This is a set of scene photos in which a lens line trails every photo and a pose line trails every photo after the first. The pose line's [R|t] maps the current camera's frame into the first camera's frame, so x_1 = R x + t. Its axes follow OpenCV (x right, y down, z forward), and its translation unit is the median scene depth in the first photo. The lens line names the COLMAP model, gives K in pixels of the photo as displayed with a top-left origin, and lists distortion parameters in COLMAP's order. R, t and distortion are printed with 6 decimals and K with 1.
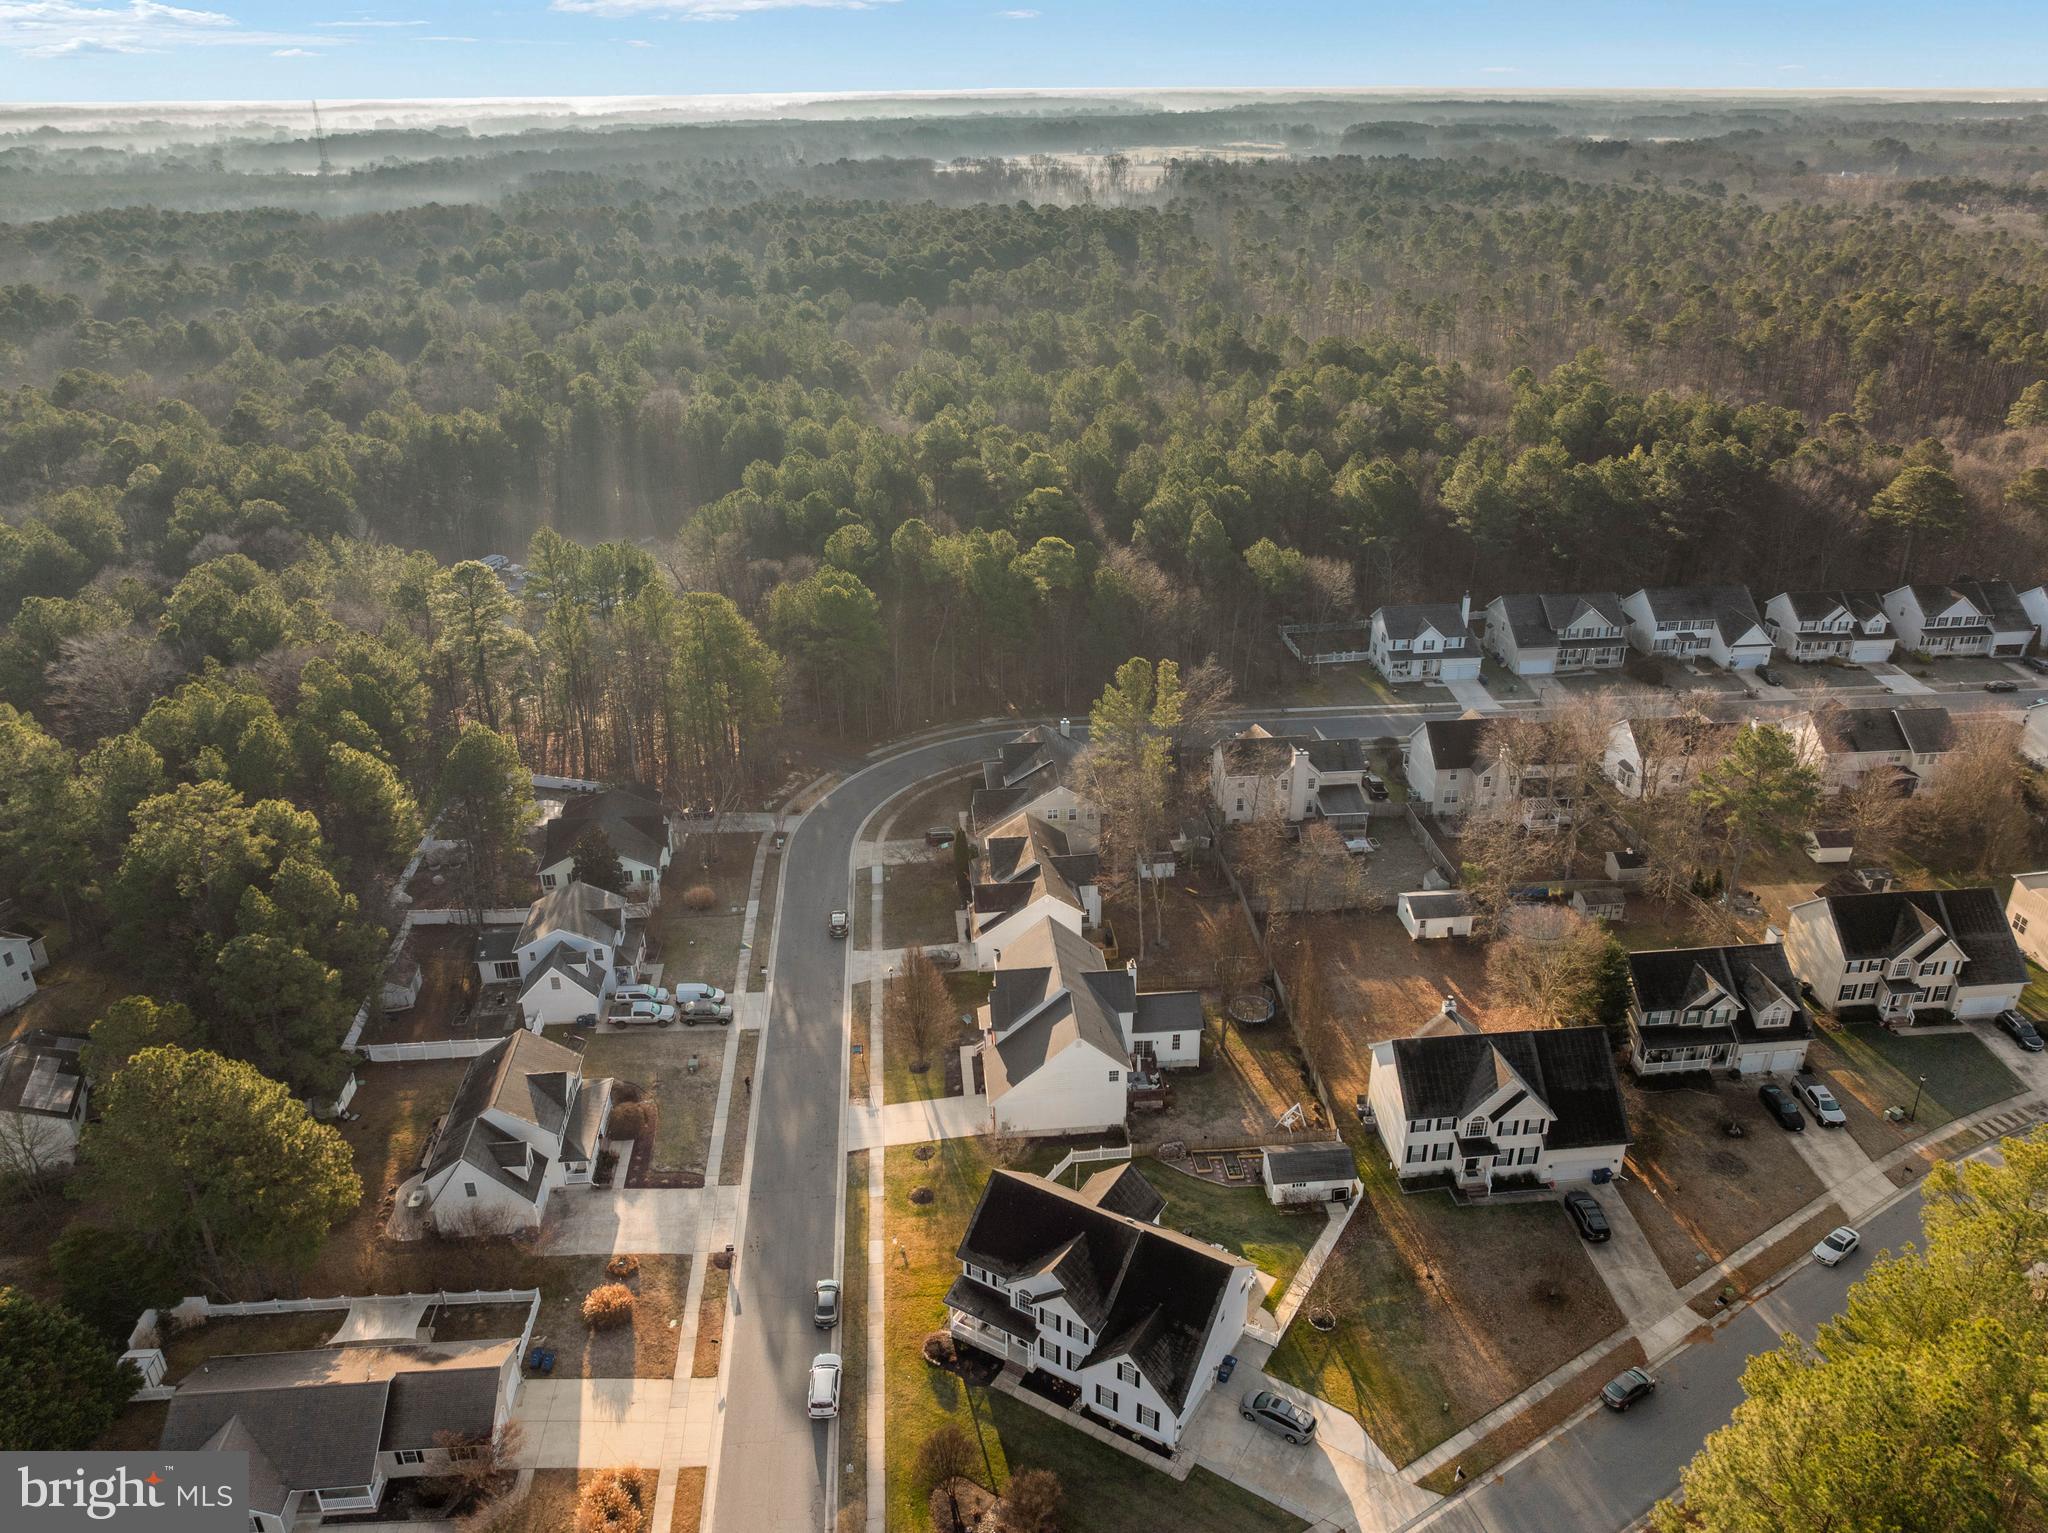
lens RADIAL K [[1450.7, 0, 1032.3], [0, 1450.7, 759.2], [0, 0, 1]] dist [-0.032051, -0.006954]
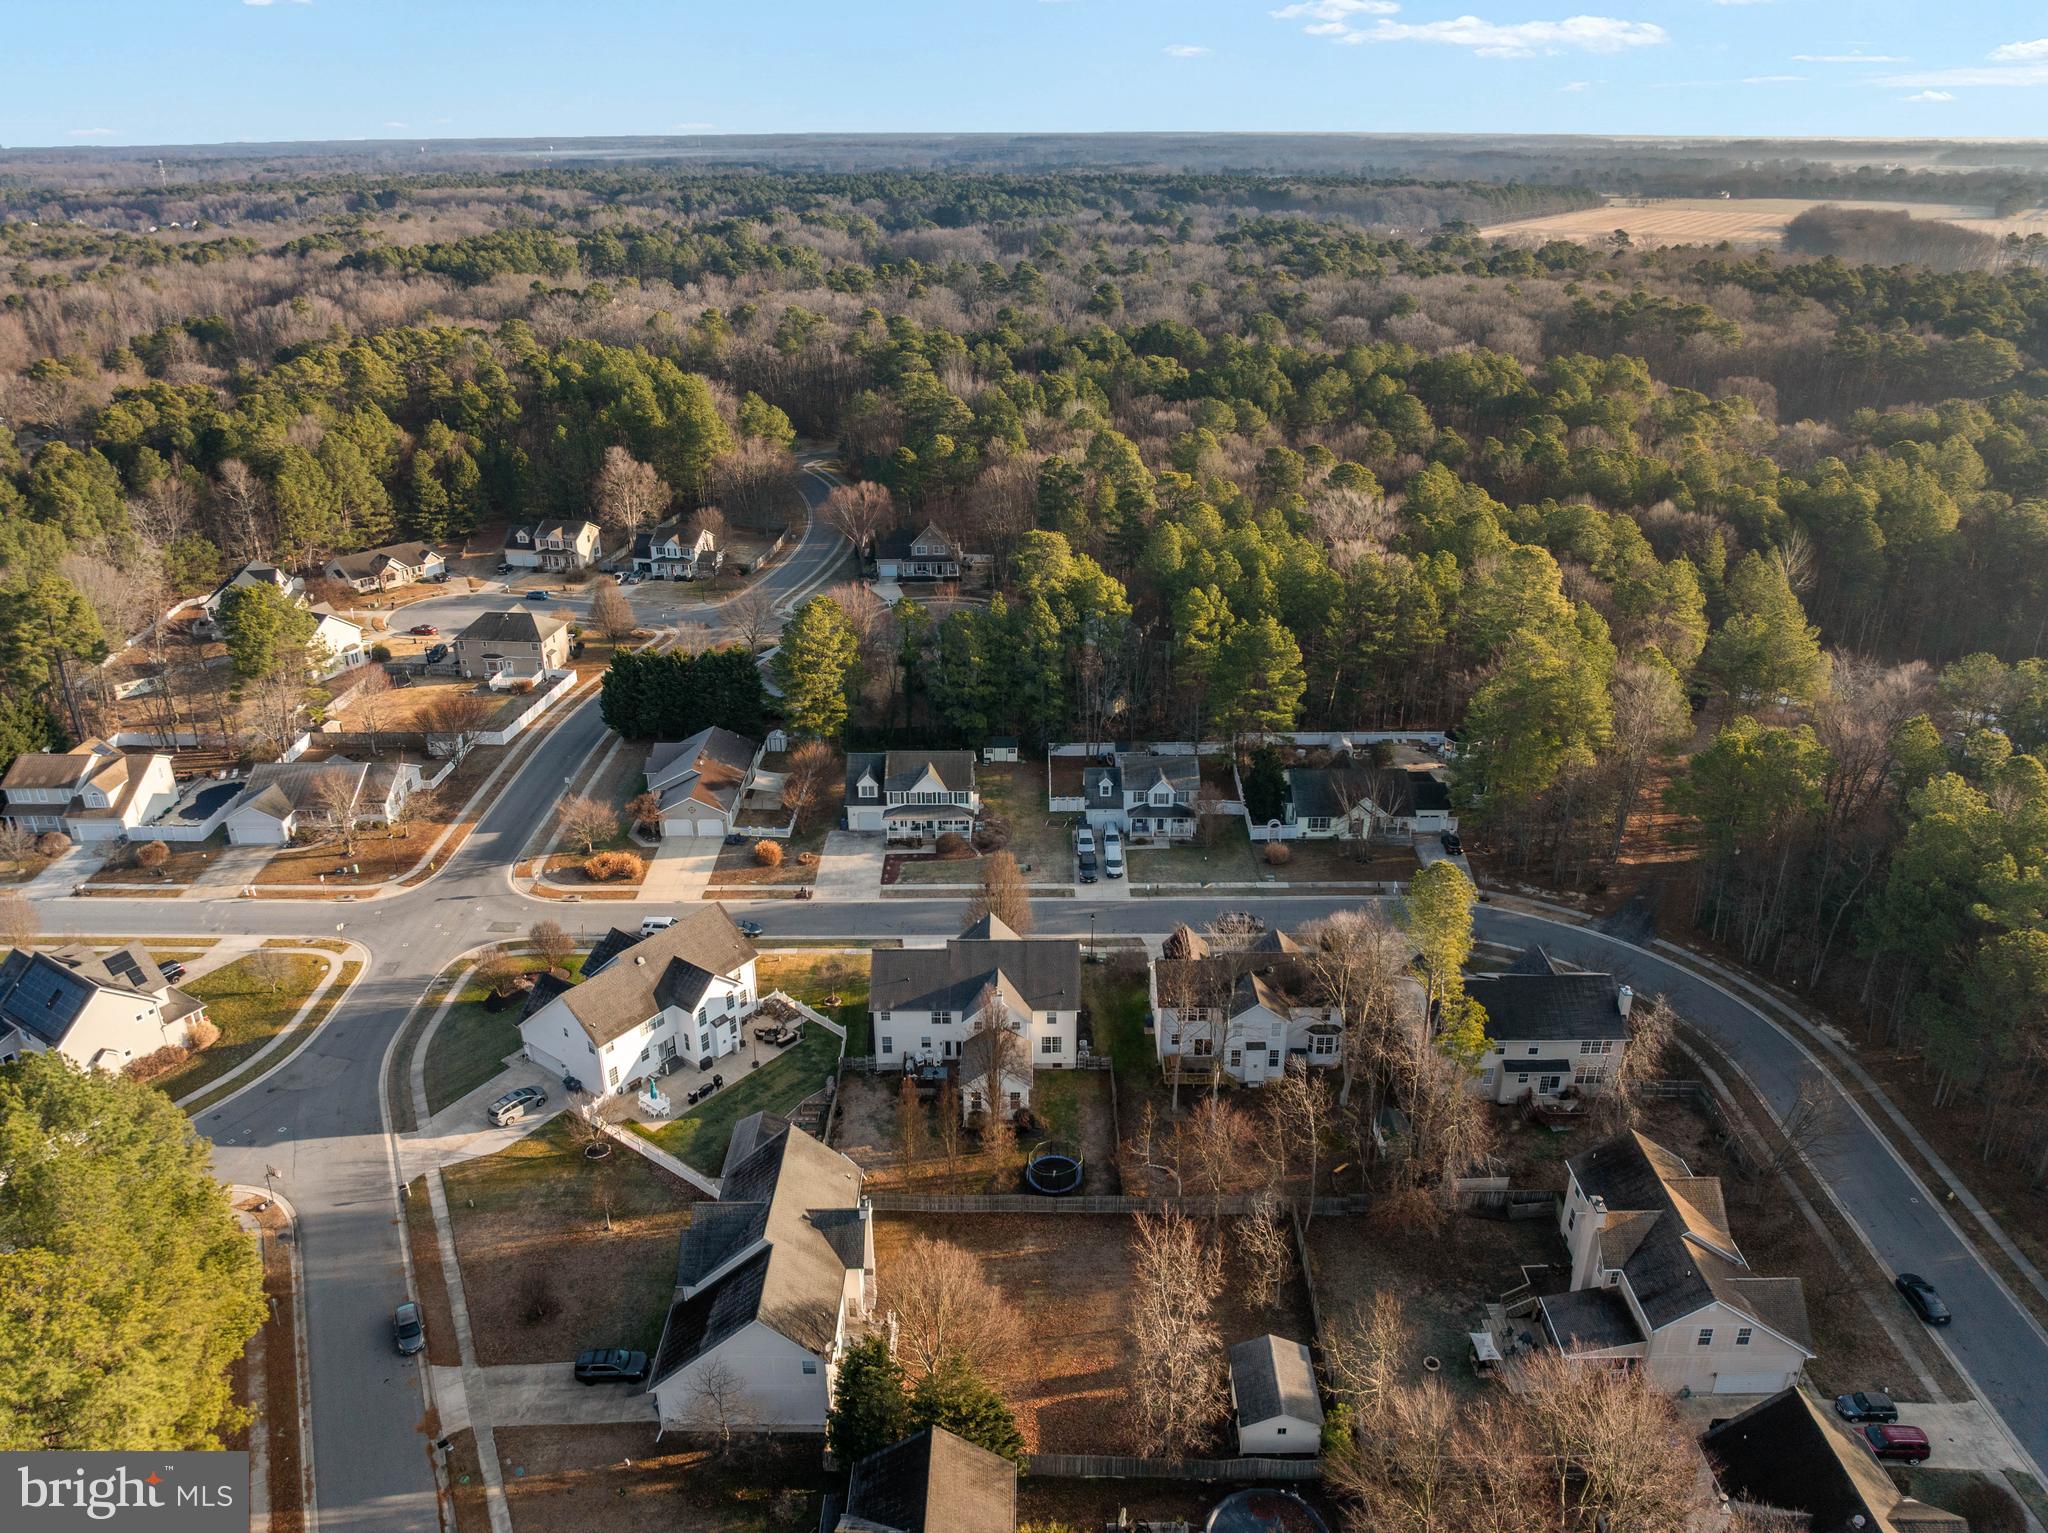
lens RADIAL K [[1442.7, 0, 1030.2], [0, 1442.7, 762.8], [0, 0, 1]] dist [-0.026279, -0.010588]
pose [[-0.094751, 0.408443, -0.907853, 0.826947], [-0.420742, 0.810071, 0.408363, -0.360272], [0.902219, 0.420665, 0.095094, 0.824080]]
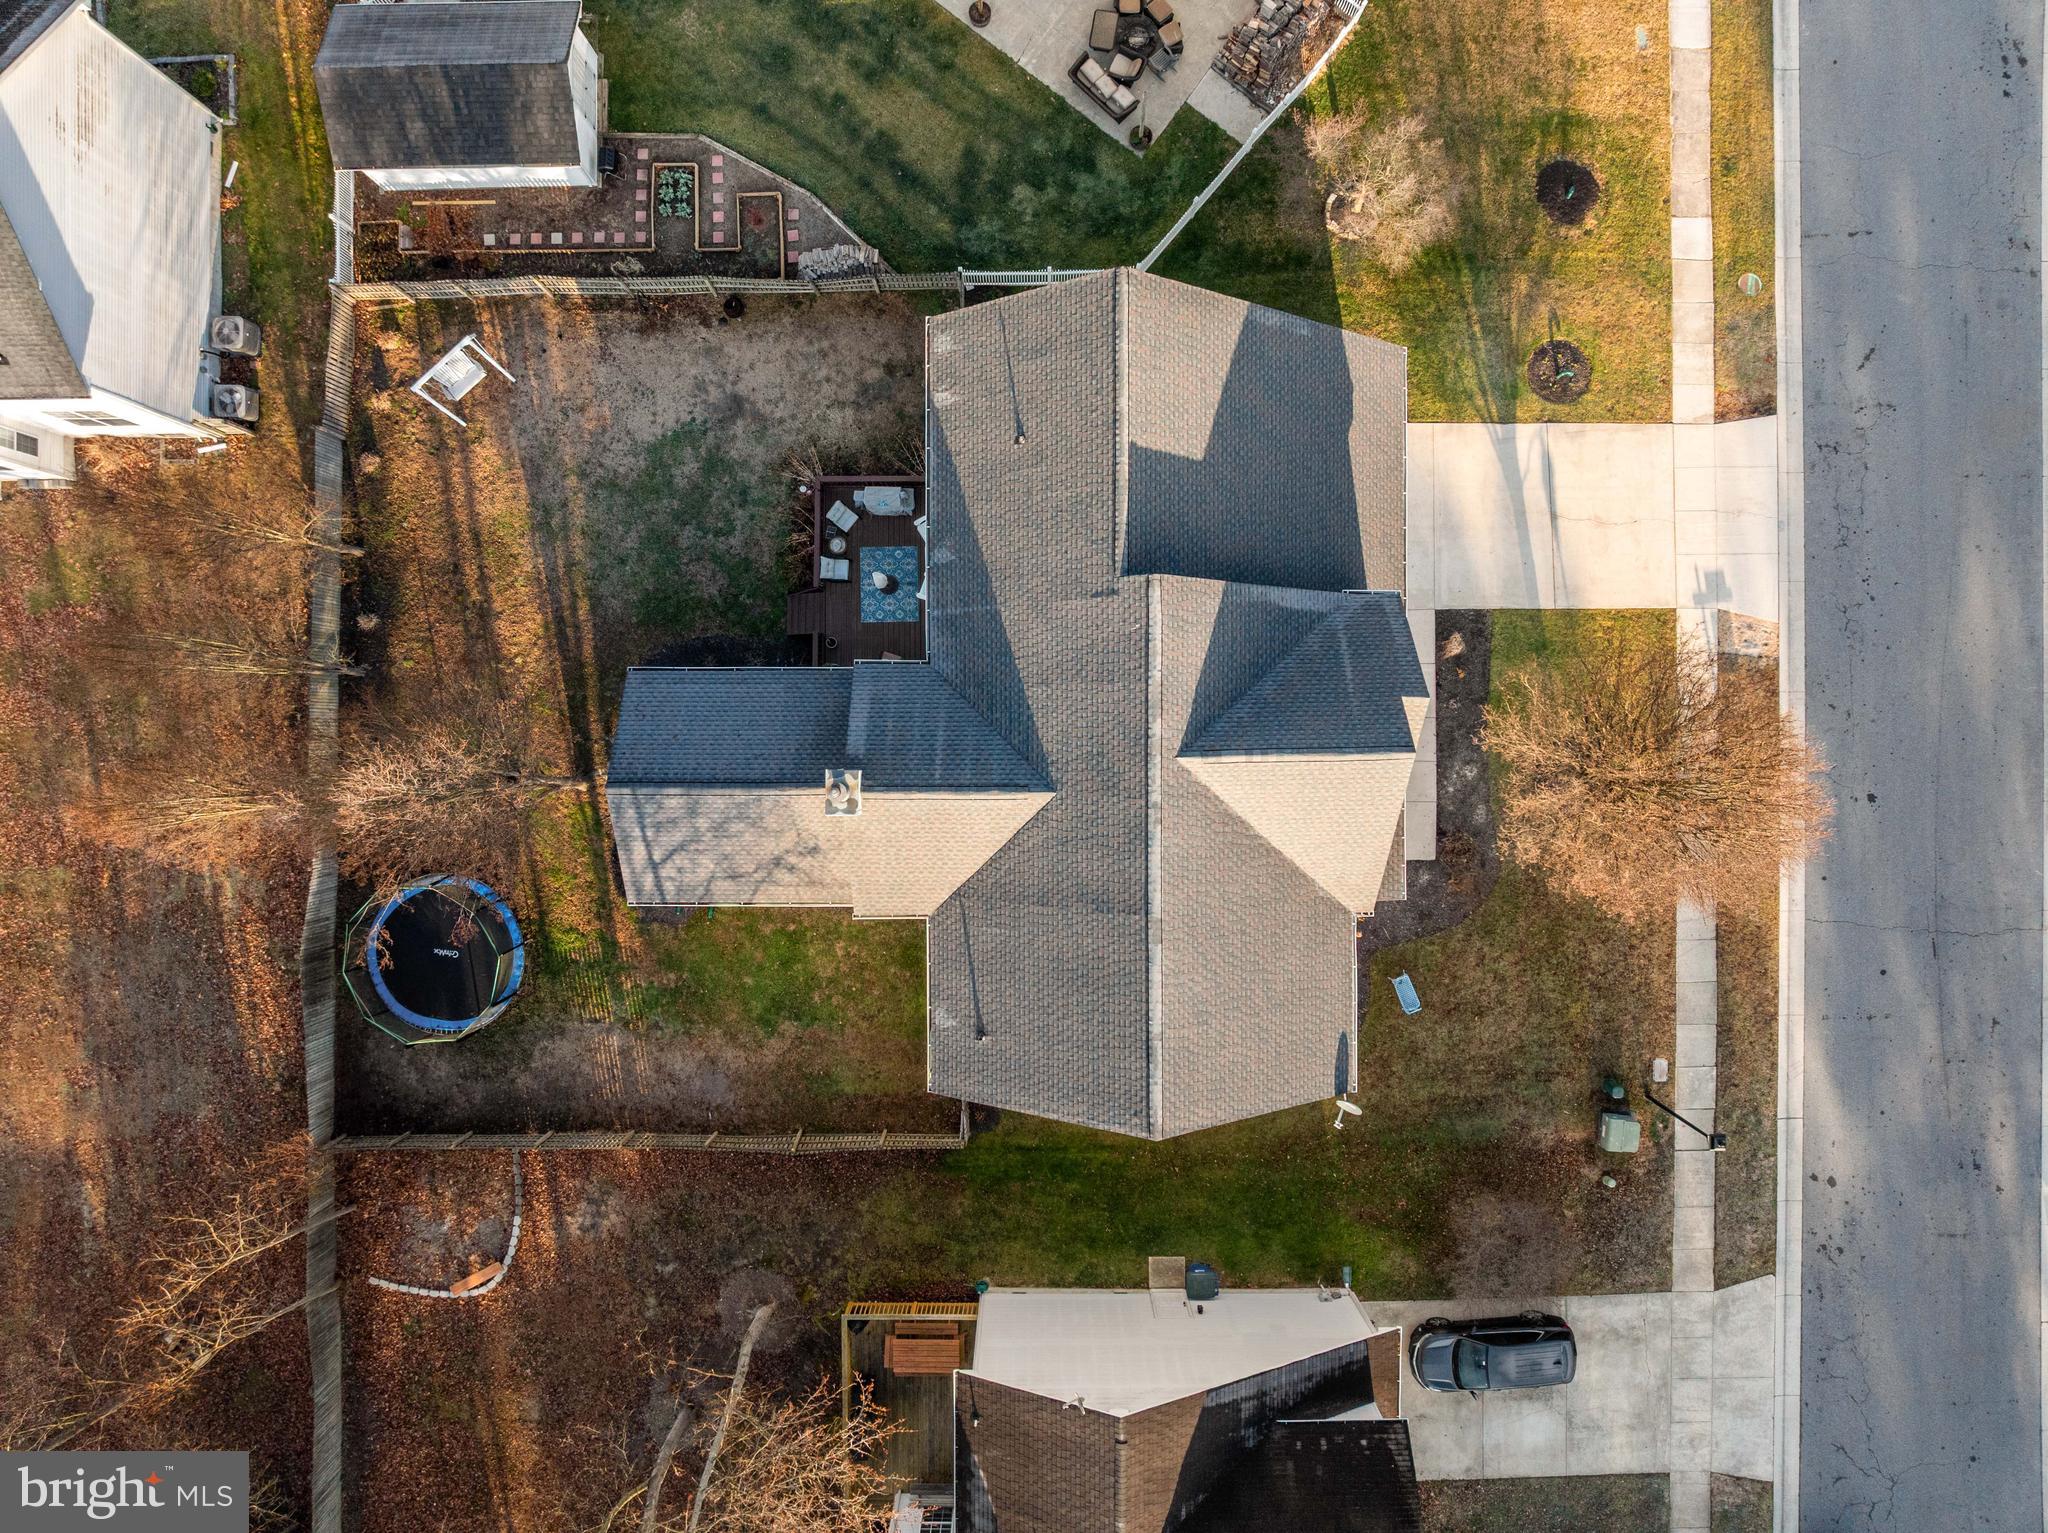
lens RADIAL K [[1442.7, 0, 1030.2], [0, 1442.7, 762.8], [0, 0, 1]] dist [-0.026279, -0.010588]
pose [[-0.995293, -0.095255, 0.017817, 0.031228], [0.057061, -0.427459, 0.902232, -0.071761], [-0.078326, 0.899002, 0.430883, 0.845939]]
